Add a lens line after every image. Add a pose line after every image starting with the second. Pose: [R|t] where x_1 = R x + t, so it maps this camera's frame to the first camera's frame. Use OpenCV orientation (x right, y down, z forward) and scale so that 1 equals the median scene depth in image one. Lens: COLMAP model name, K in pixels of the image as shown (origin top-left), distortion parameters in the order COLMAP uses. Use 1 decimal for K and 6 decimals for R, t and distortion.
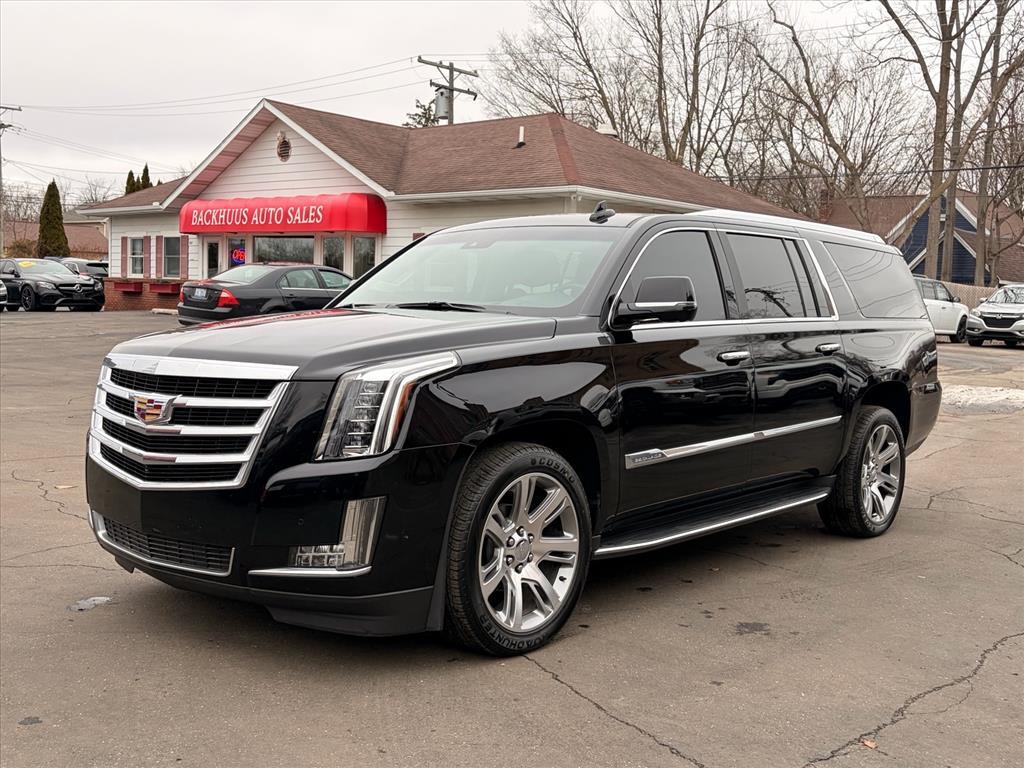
lens RADIAL K [[1070.1, 0, 511.6], [0, 1070.1, 381.0], [0, 0, 1]] dist [0.009808, 0.000000]
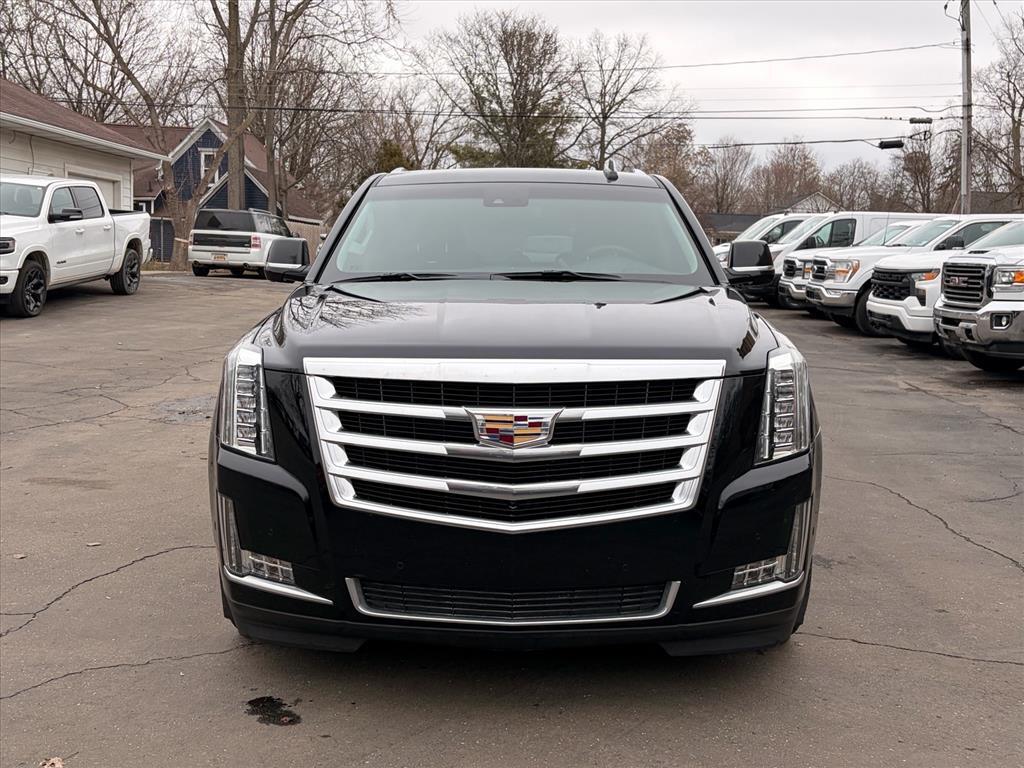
lens RADIAL K [[1070.1, 0, 511.4], [0, 1070.1, 386.4], [0, 0, 1]] dist [0.009808, 0.000000]
pose [[0.784808, -0.089565, 0.613232, -0.817438], [0.047548, 0.995287, 0.084514, -0.069544], [-0.617912, -0.037169, 0.785368, 0.407572]]
